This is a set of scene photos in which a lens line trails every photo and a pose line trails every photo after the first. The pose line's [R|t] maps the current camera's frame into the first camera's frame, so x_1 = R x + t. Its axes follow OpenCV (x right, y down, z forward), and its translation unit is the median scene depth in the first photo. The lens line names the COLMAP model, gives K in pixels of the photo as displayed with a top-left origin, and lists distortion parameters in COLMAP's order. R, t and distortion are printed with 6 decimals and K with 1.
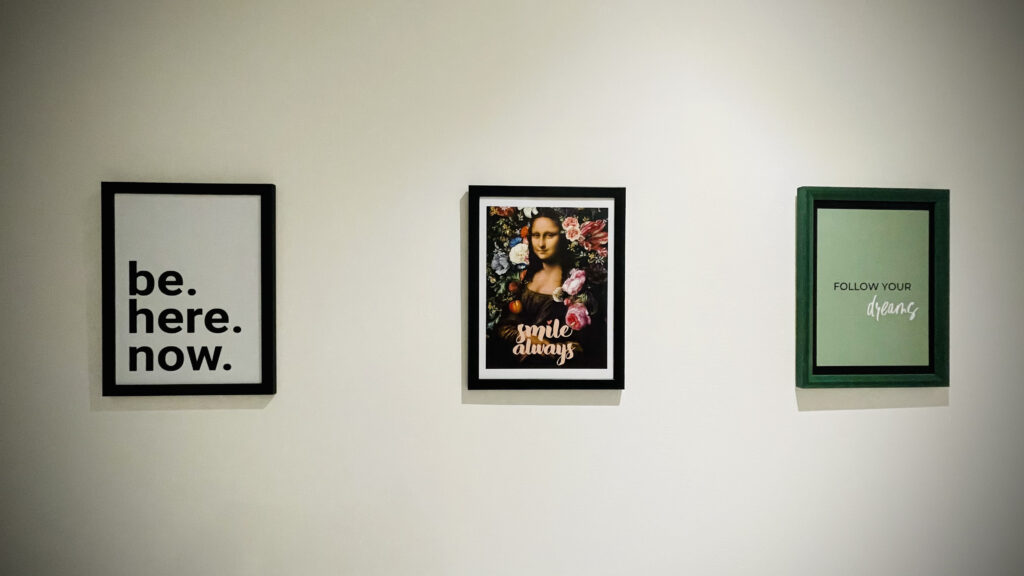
lens RADIAL K [[420.3, 0, 513.1], [0, 420.3, 282.9], [0, 0, 1]] dist [-0.004171, -0.000562]
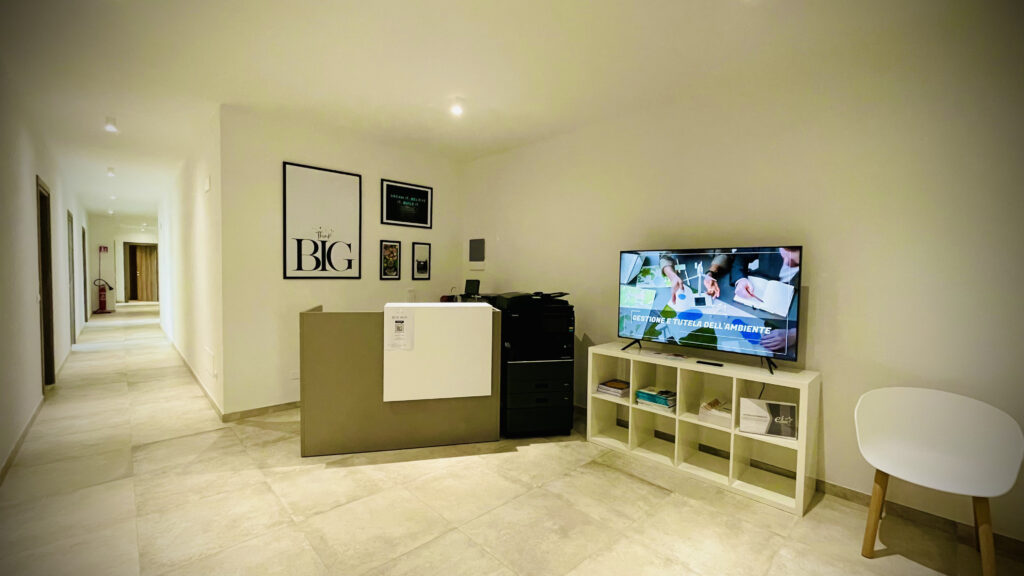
lens RADIAL K [[420.3, 0, 511.7], [0, 420.3, 288.8], [0, 0, 1]] dist [-0.004171, -0.000562]
pose [[0.766730, -0.014024, 0.641816, -1.926660], [-0.009700, 0.999394, 0.033426, 0.778432], [-0.641896, -0.031854, 0.766129, -3.328405]]
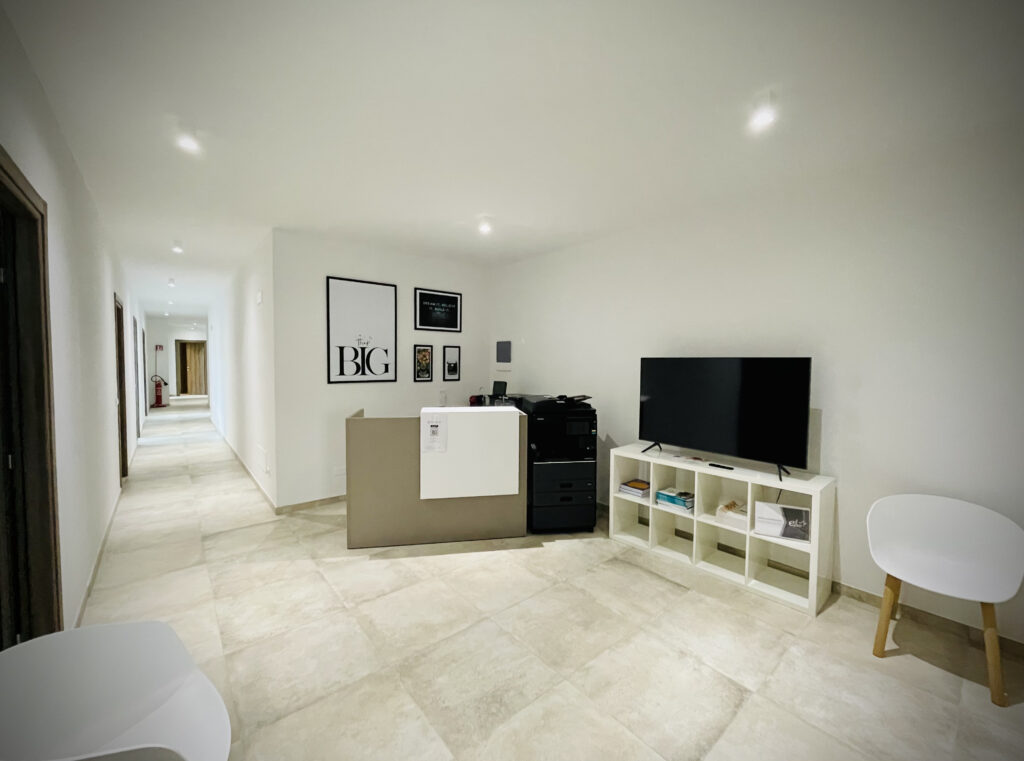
lens RADIAL K [[418.0, 0, 510.9], [0, 418.0, 377.7], [0, 0, 1]] dist [-0.004044, -0.001395]
pose [[0.806790, -0.017656, 0.590575, -2.049568], [-0.001128, 0.999506, 0.031421, 0.645198], [-0.590838, -0.026016, 0.806371, -3.487007]]
